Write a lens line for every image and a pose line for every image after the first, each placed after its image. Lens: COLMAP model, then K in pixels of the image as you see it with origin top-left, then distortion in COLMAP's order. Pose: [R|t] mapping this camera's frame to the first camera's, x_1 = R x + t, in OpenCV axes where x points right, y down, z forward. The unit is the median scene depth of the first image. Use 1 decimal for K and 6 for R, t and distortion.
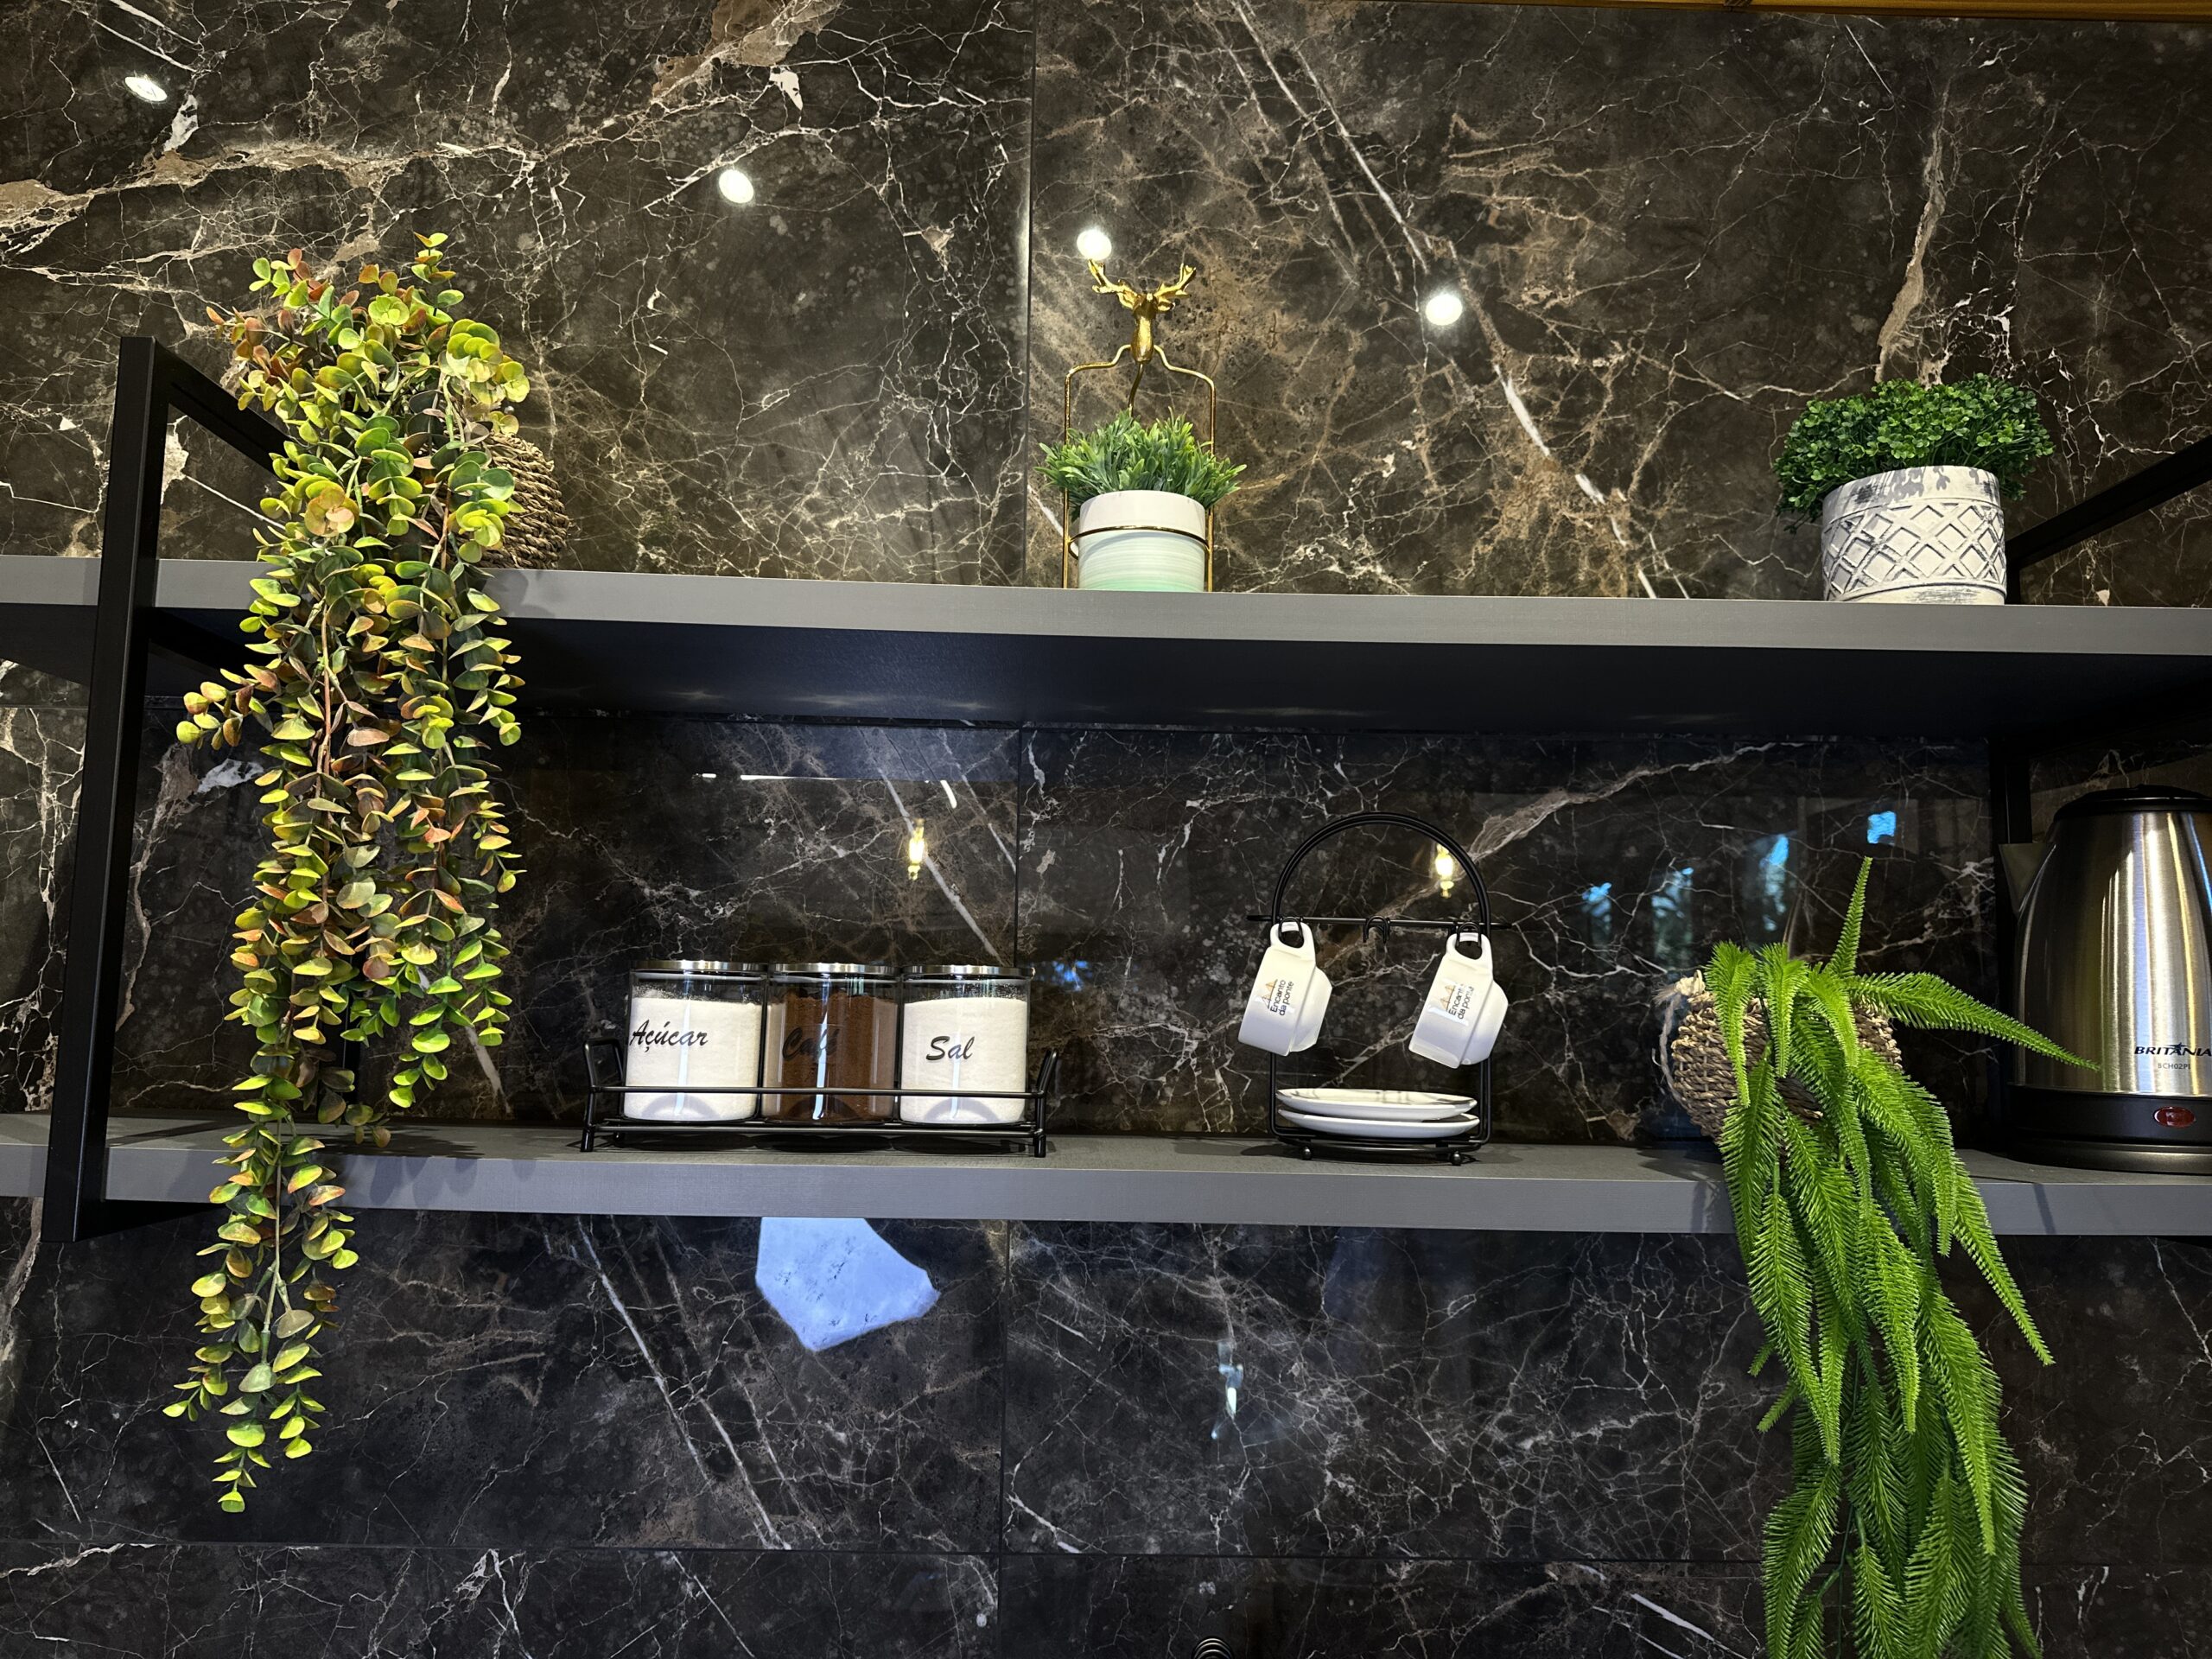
lens RADIAL K [[1545.4, 0, 1106.0], [0, 1545.4, 829.5], [0, 0, 1]] dist [0.028368, -0.049534]
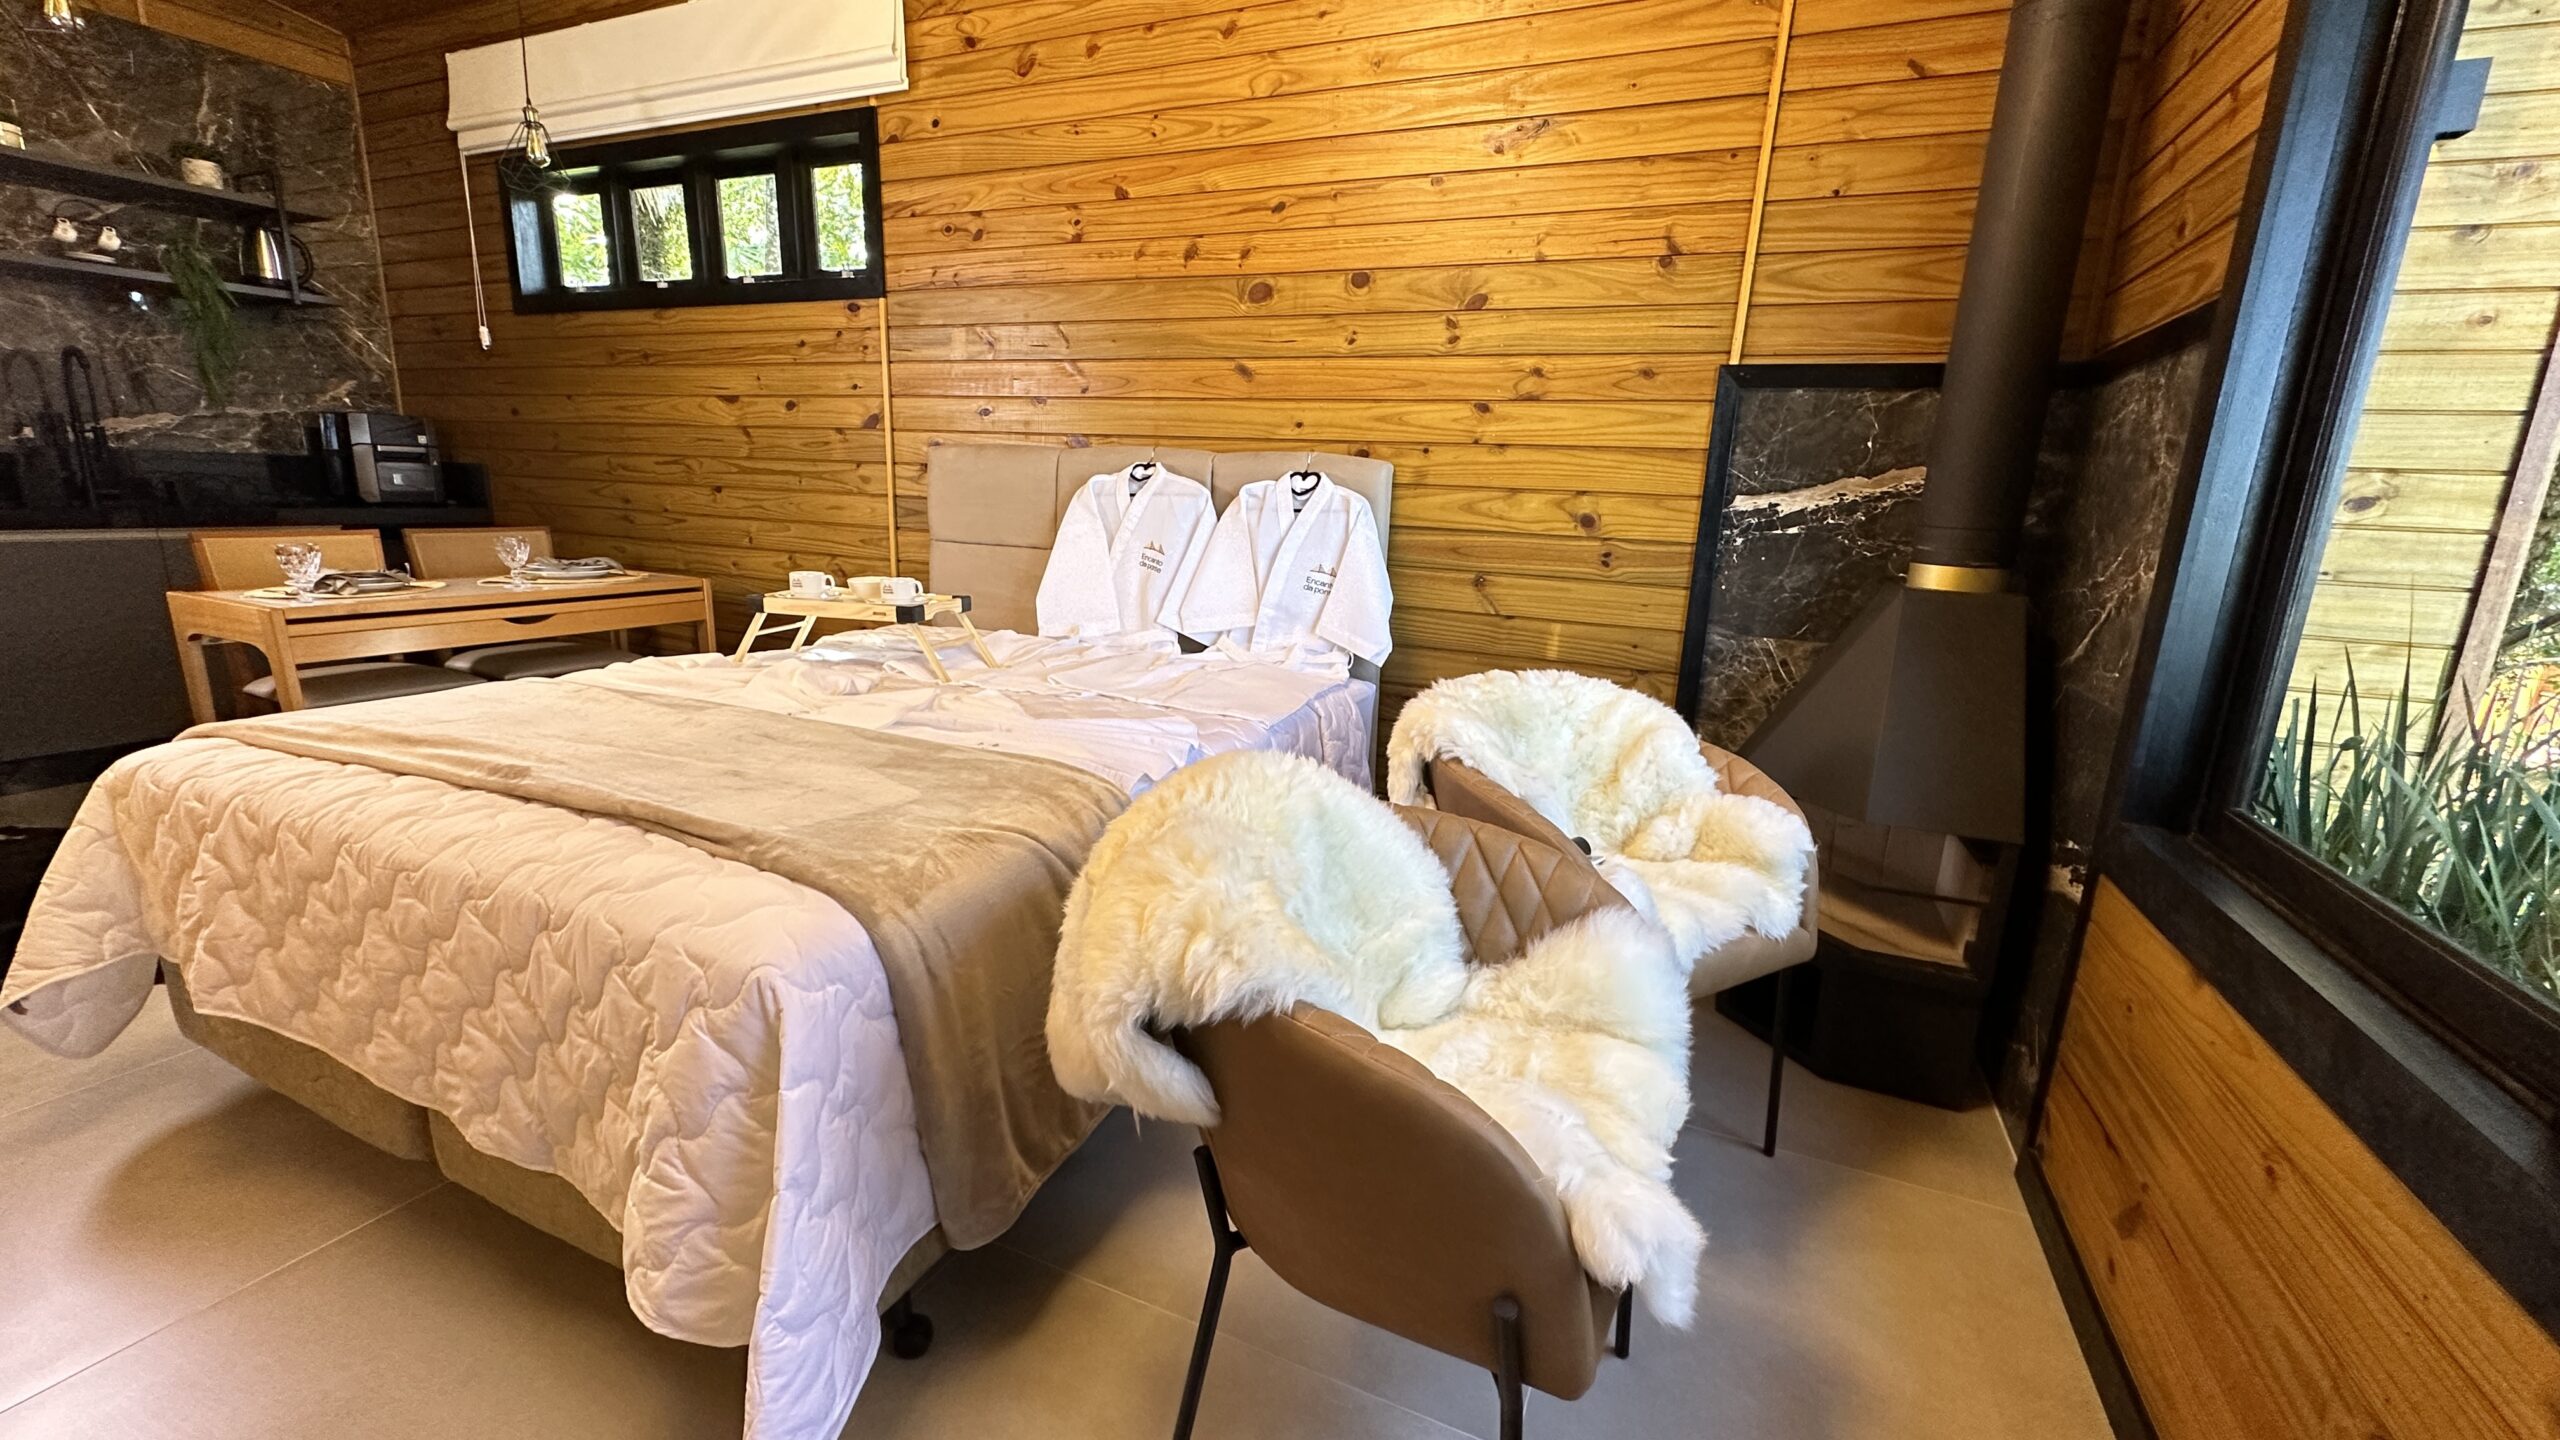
lens RADIAL K [[1017.9, 0, 1280.0], [0, 1017.9, 720.0], [0, 0, 1]] dist [-0.002234, 0.000330]
pose [[0.413664, -0.207993, 0.886352, -1.355617], [-0.137937, 0.947997, 0.286835, 0.095361], [-0.899919, -0.240914, 0.363463, -3.794201]]
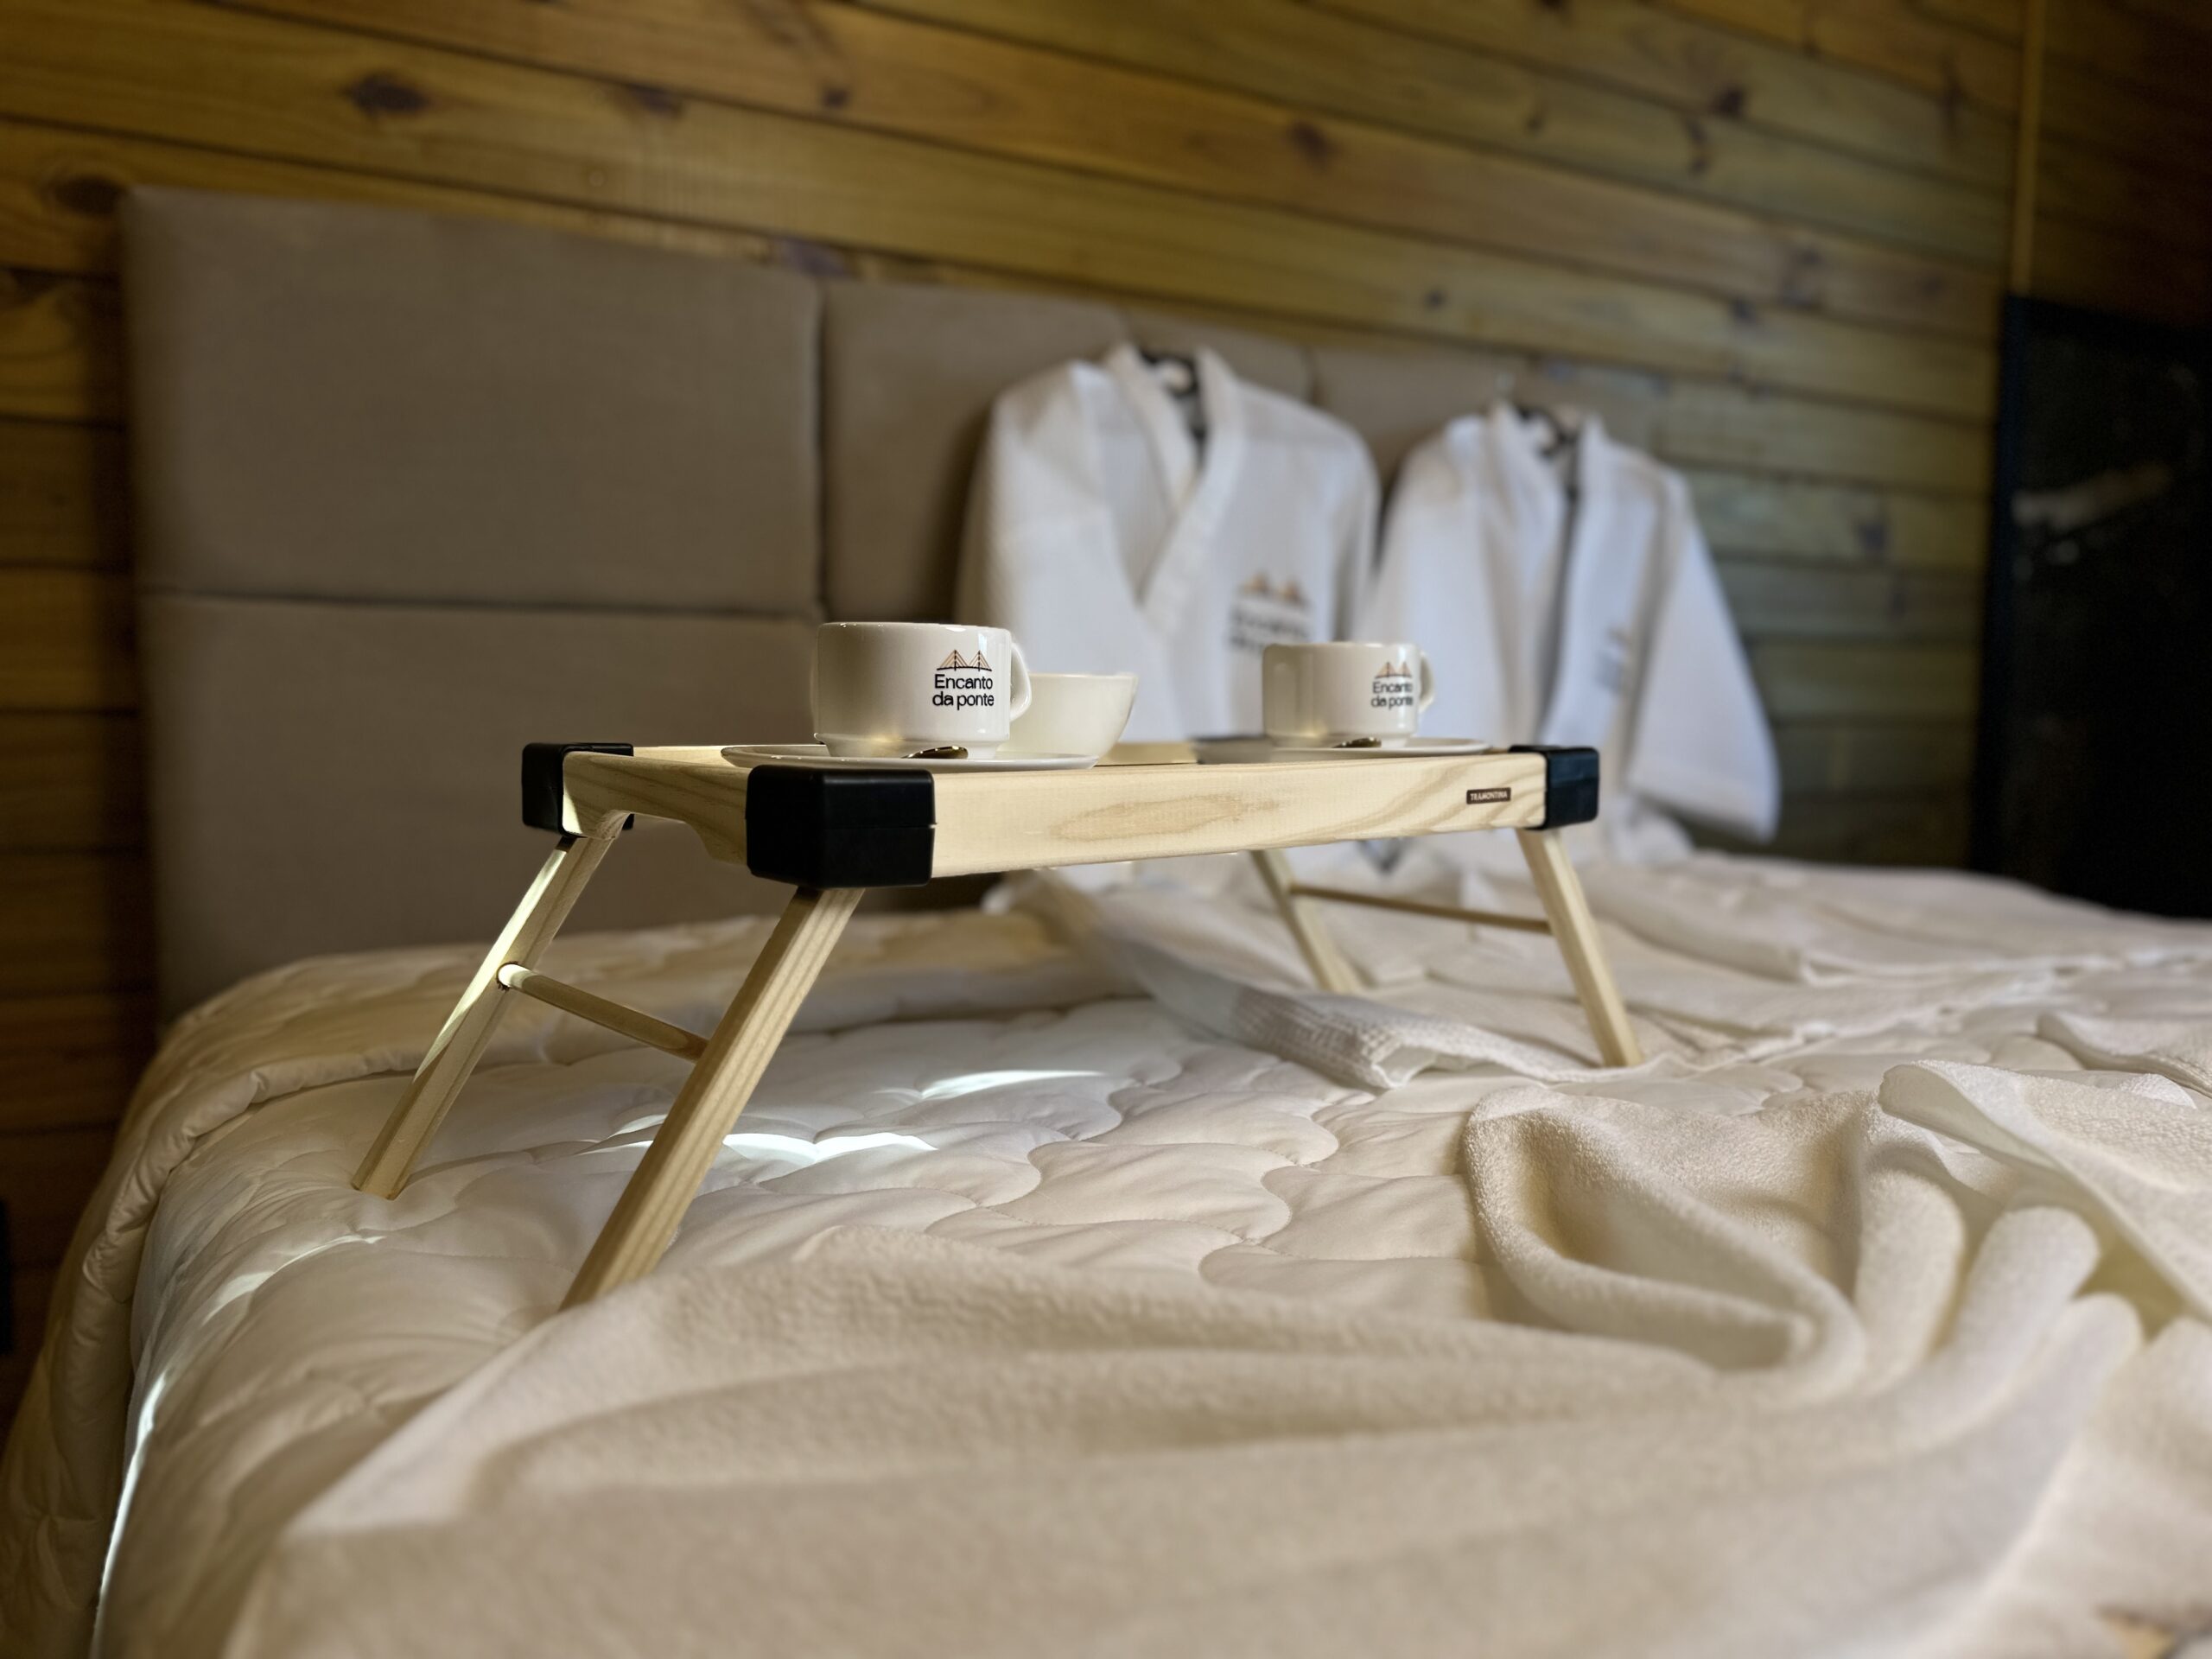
lens RADIAL K [[1626.7, 0, 1142.5], [0, 1626.7, 830.8], [0, 0, 1]] dist [0.001211, -0.003775]
pose [[-0.488962, -0.096842, 0.866913, -0.318703], [-0.119586, 0.991877, 0.043352, 0.602546], [-0.864069, -0.082474, -0.496571, -1.773544]]
